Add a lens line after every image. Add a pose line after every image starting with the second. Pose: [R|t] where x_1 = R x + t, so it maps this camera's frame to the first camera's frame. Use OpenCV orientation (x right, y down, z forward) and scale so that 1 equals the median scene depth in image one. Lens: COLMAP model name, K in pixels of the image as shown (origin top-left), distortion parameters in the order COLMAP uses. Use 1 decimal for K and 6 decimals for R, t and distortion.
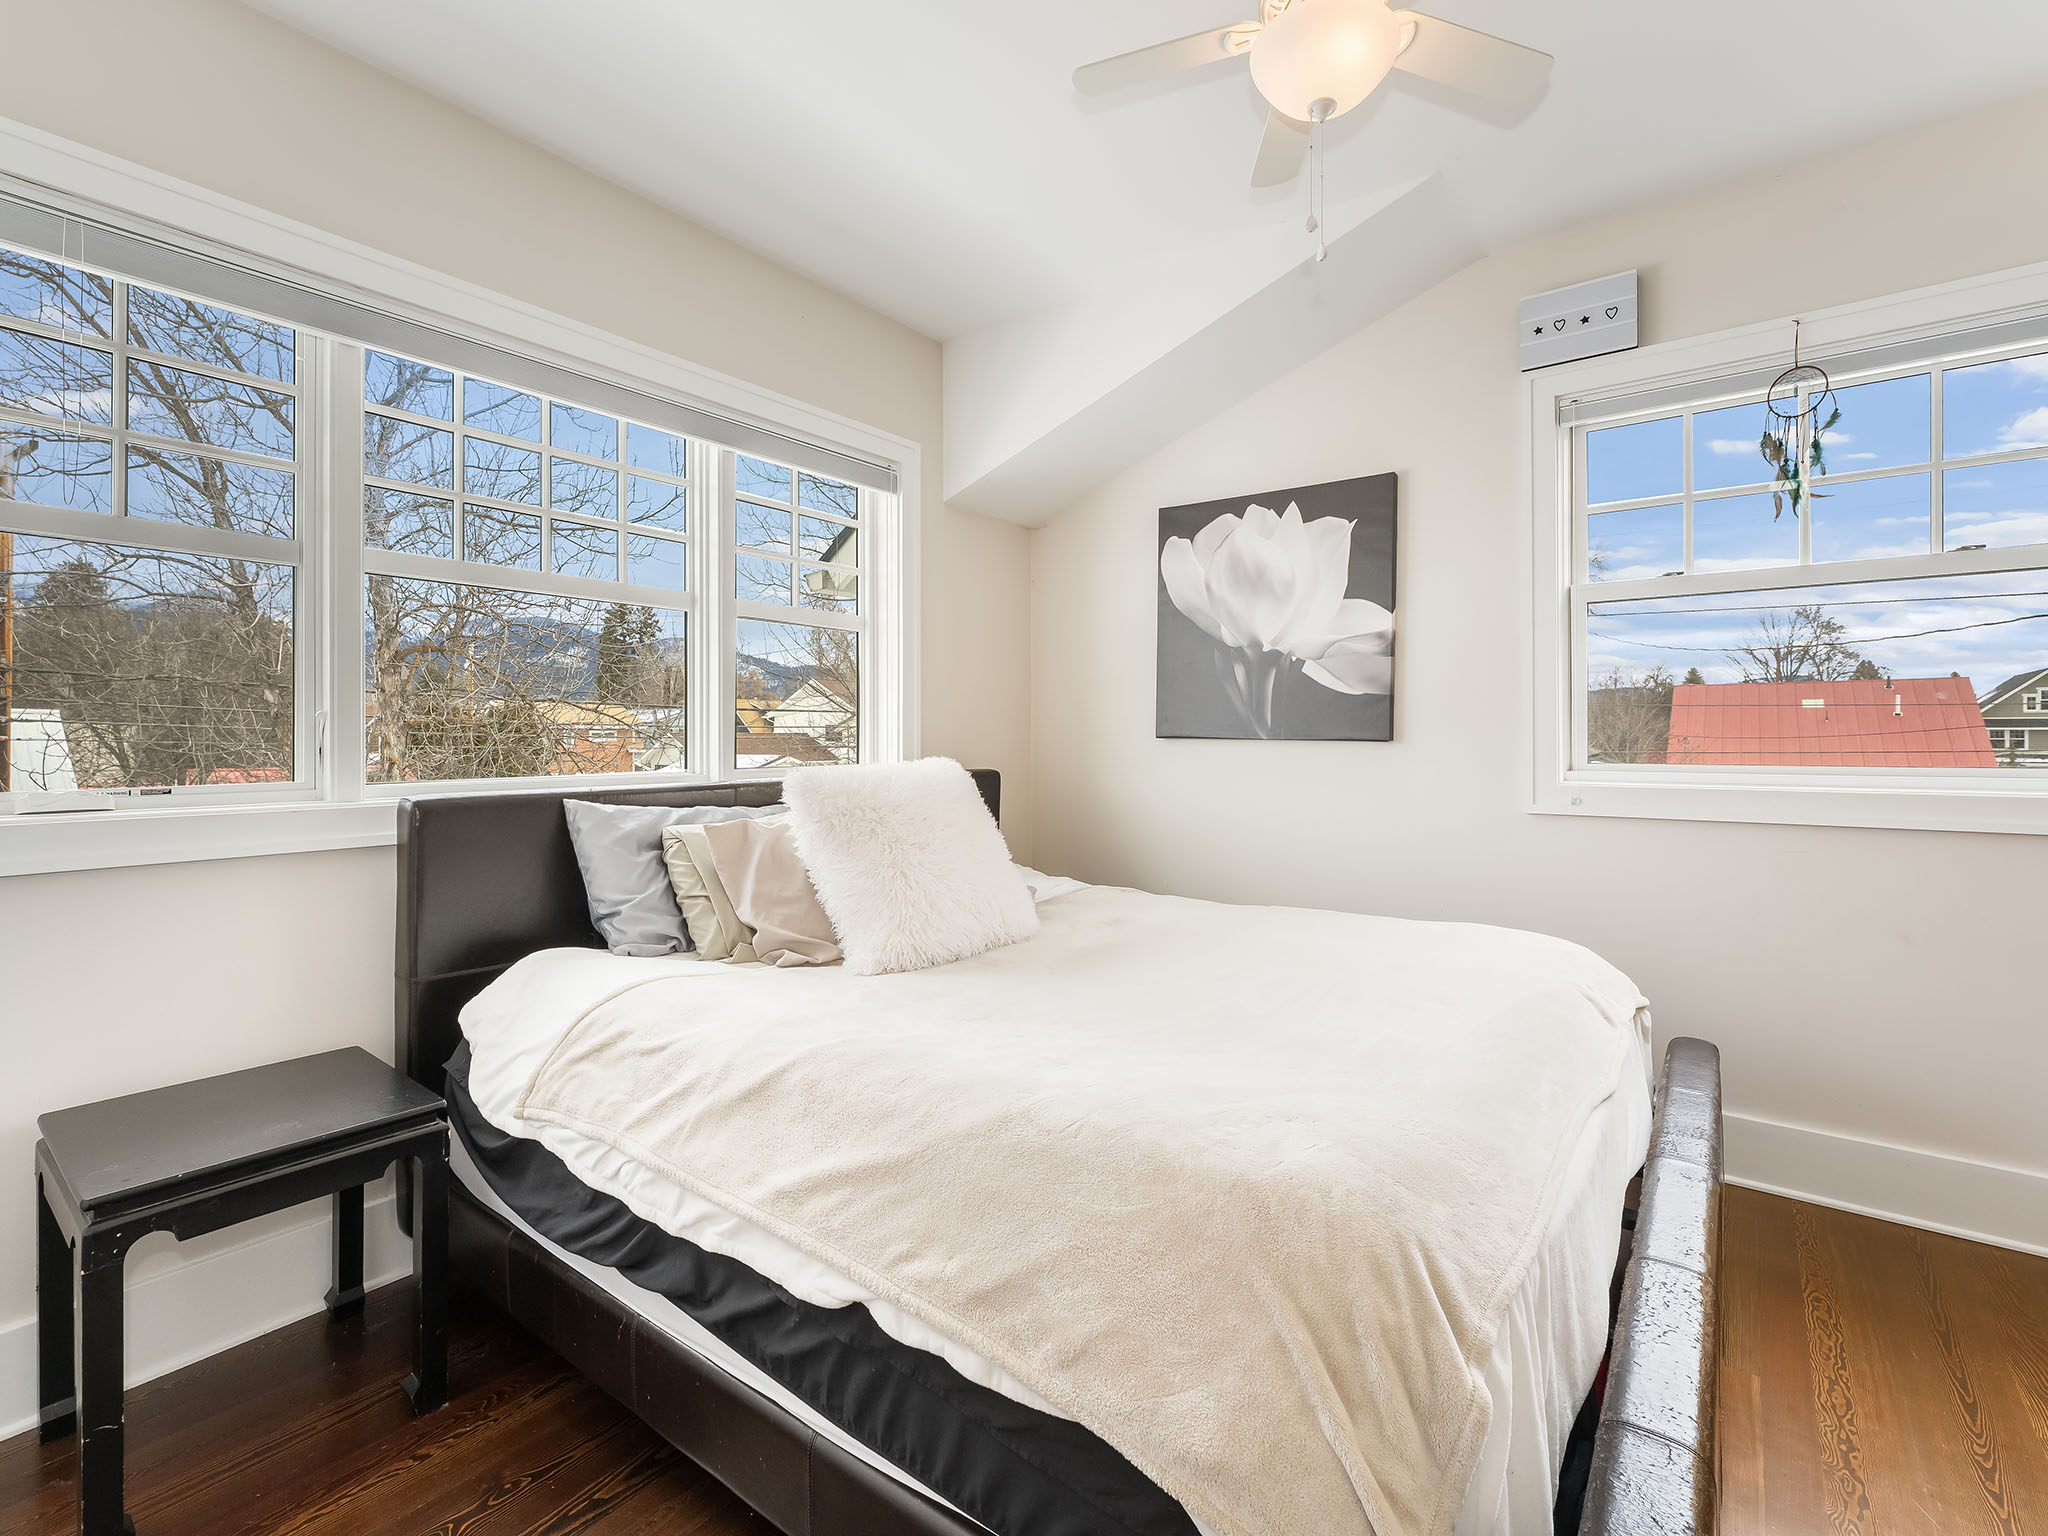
lens RADIAL K [[940.2, 0, 1020.2], [0, 940.2, 733.8], [0, 0, 1]] dist [-0.000413, 0.000179]
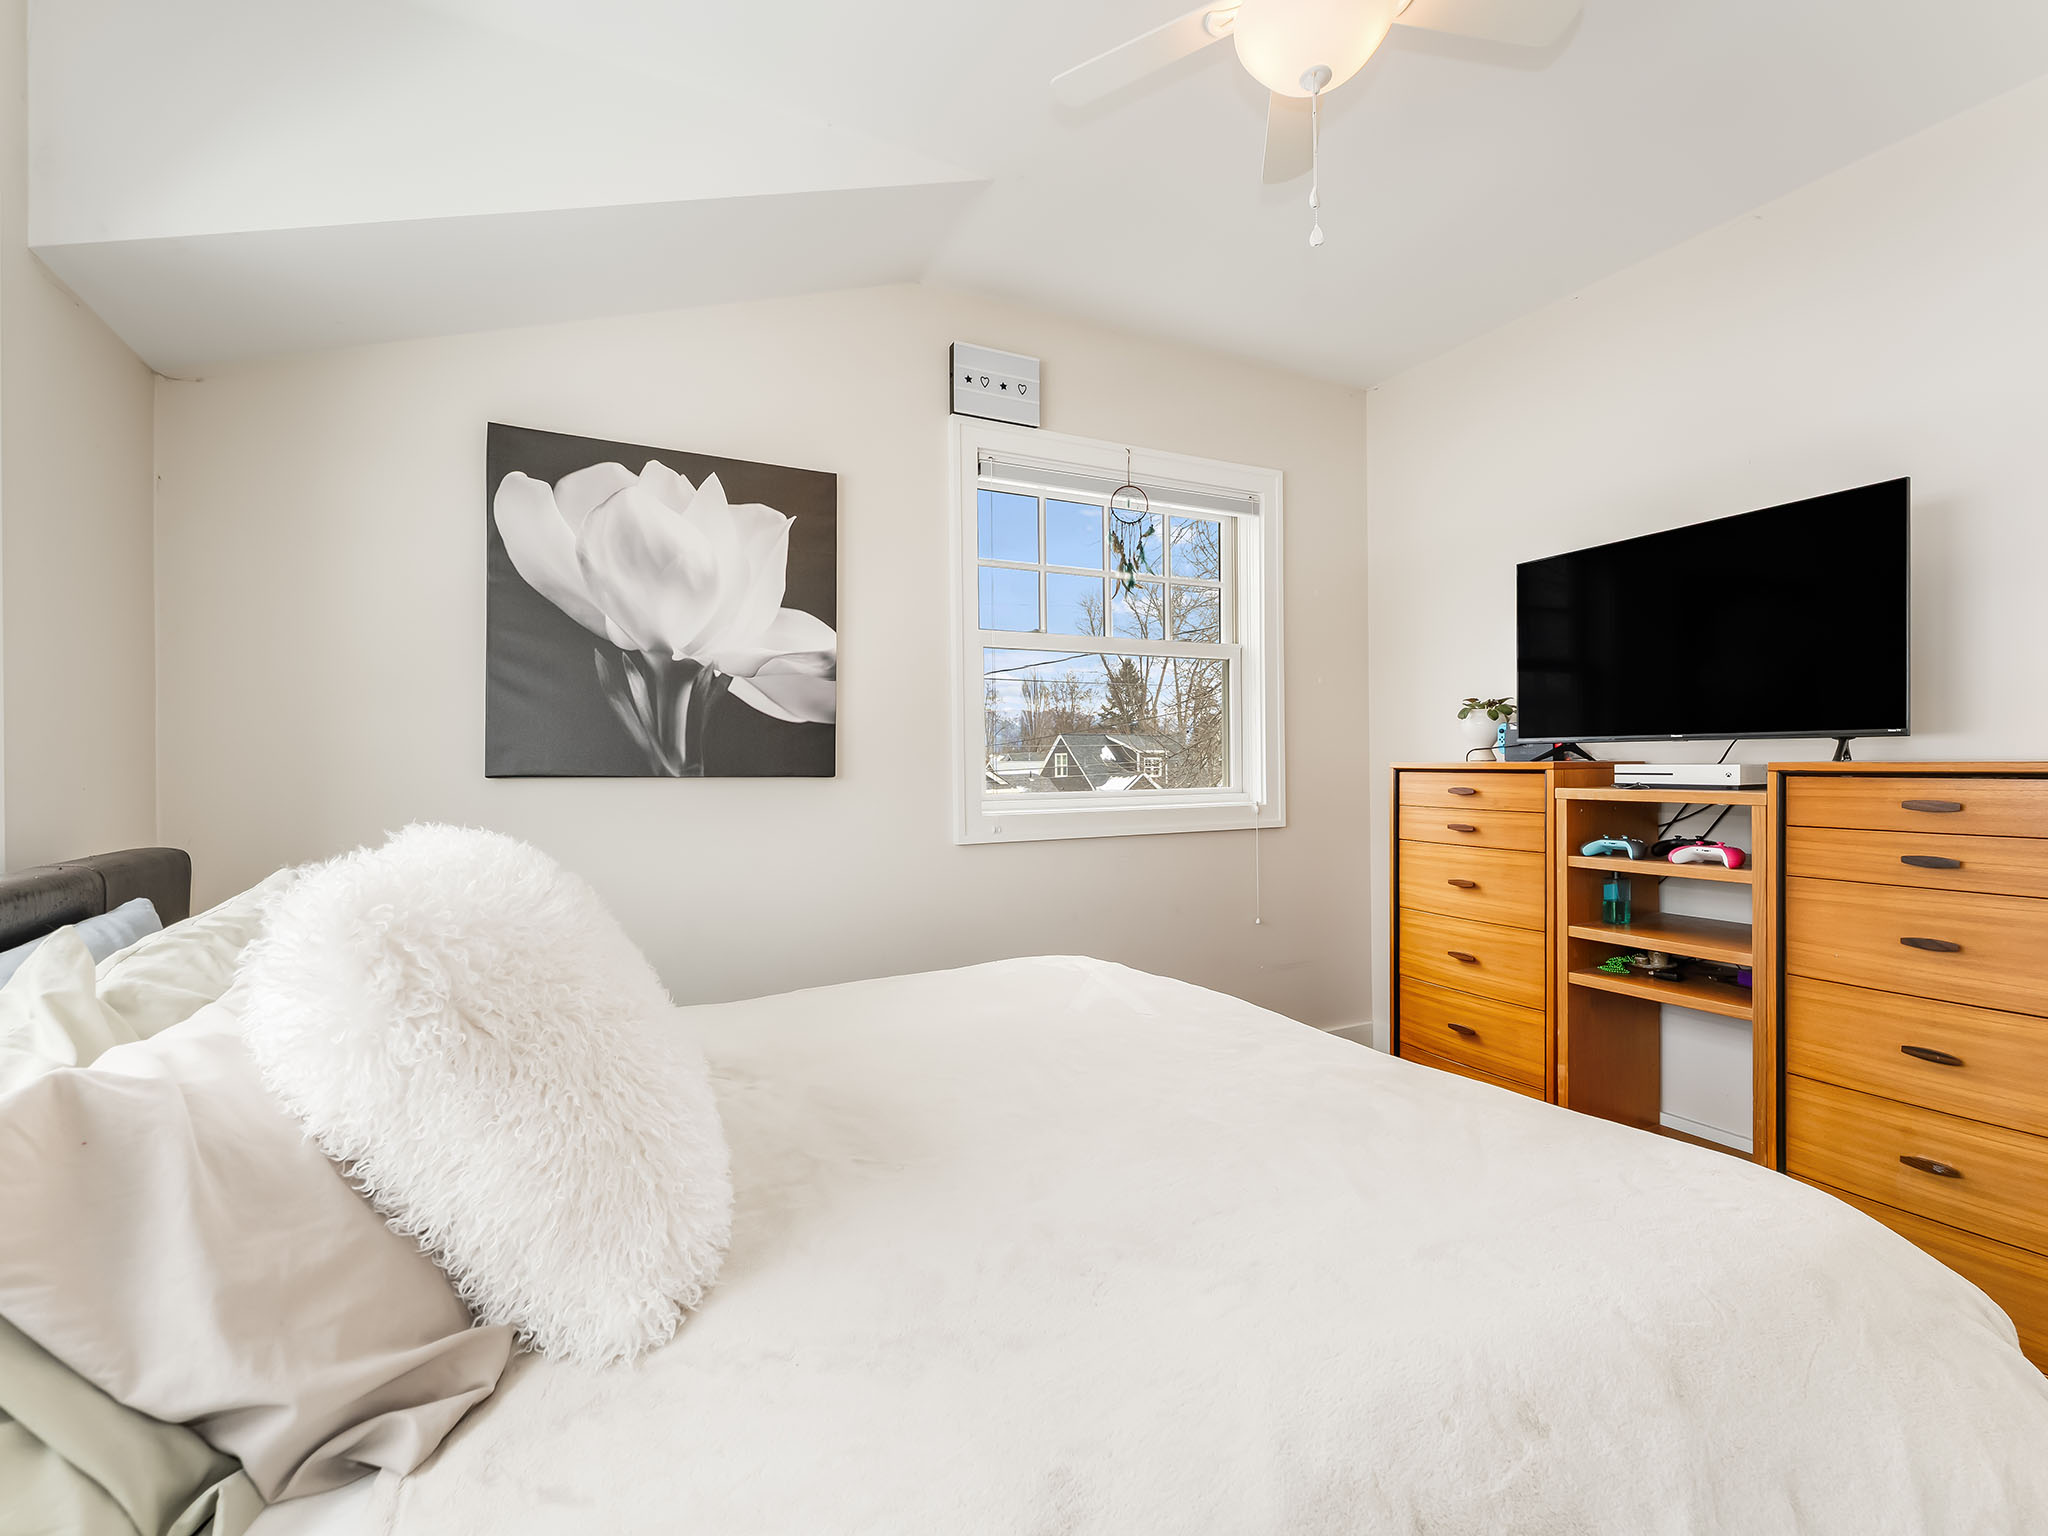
lens RADIAL K [[936.6, 0, 1019.4], [0, 936.6, 759.6], [0, 0, 1]] dist [-0.001240, -0.000519]
pose [[0.430771, 0.004269, 0.902451, -0.320457], [0.004338, 0.999967, -0.006801, -0.001547], [-0.902451, 0.006845, 0.430738, 0.456482]]
